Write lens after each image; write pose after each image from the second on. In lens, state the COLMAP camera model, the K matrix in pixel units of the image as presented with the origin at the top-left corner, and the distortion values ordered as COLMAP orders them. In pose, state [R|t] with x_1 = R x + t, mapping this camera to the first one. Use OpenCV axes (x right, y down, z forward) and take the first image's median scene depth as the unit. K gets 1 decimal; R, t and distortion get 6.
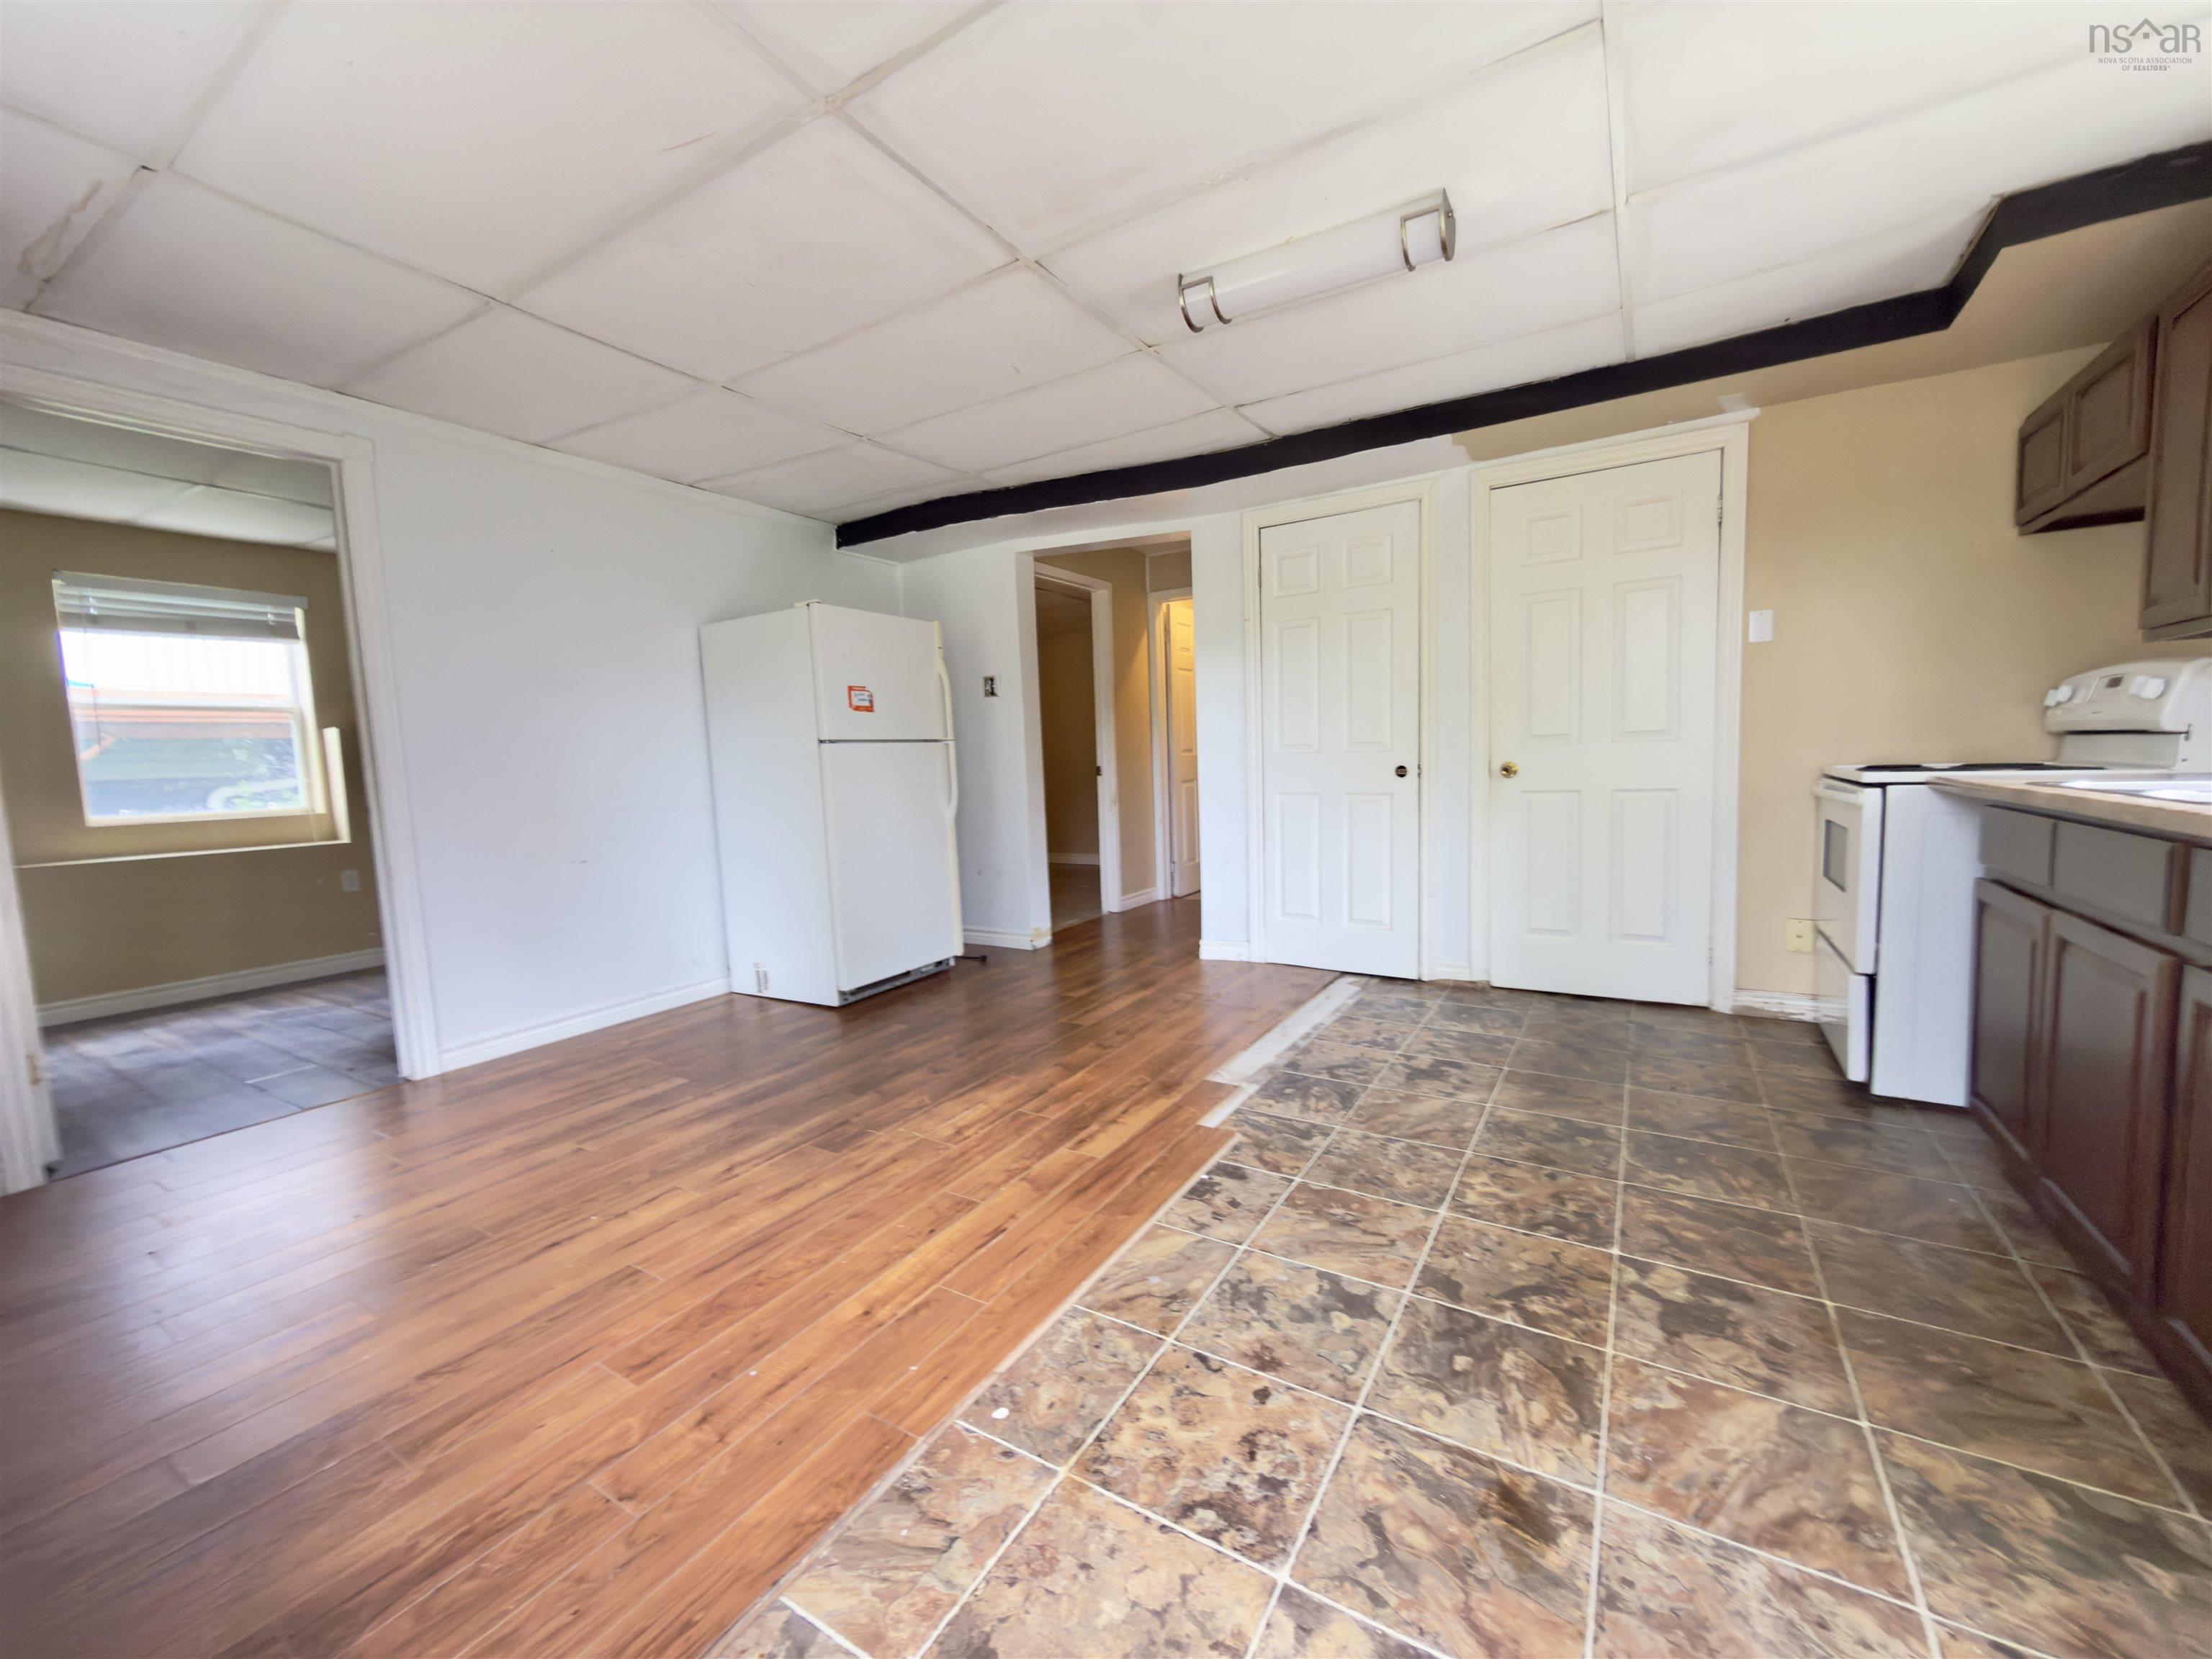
lens RADIAL K [[883.2, 0, 1117.2], [0, 883.2, 834.2], [0, 0, 1]] dist [-0.001447, 0.000169]
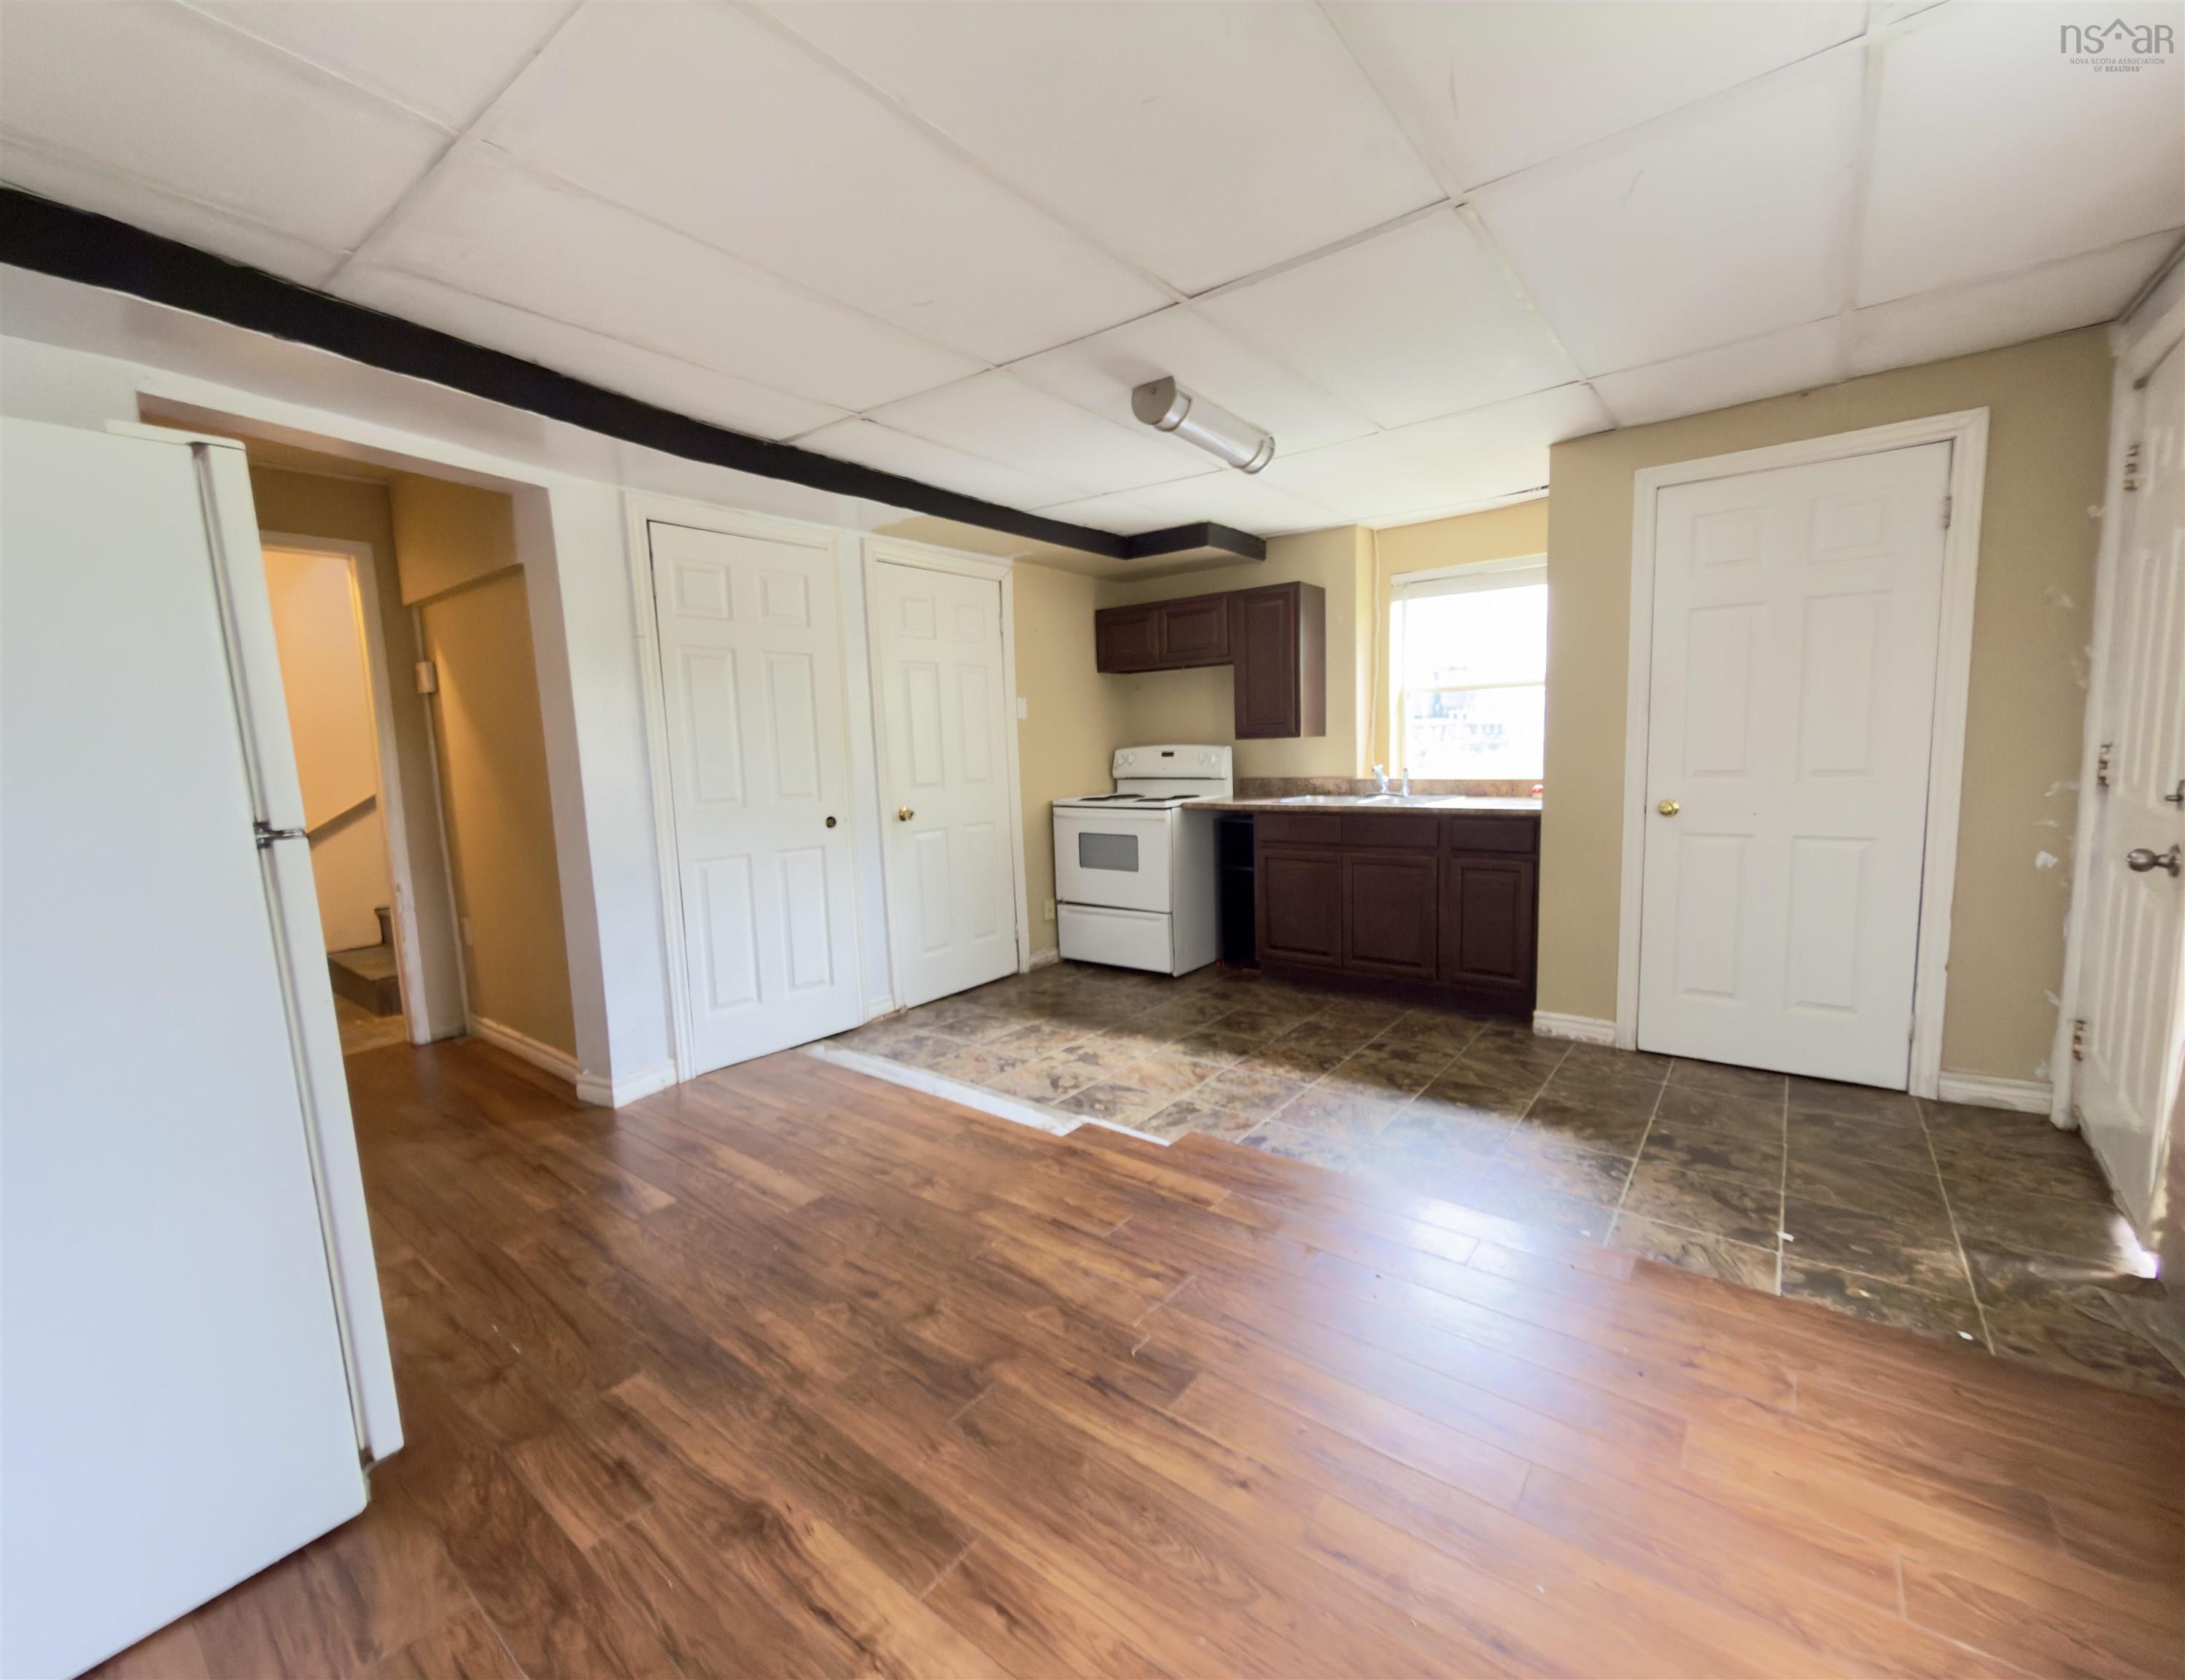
lens RADIAL K [[898.8, 0, 1101.0], [0, 898.8, 851.2], [0, 0, 1]] dist [-0.000400, -0.000709]
pose [[0.103519, -0.091835, 0.990379, -0.814102], [0.116130, 0.990034, 0.079664, -0.107408], [-0.987825, 0.106766, 0.113152, 0.755690]]
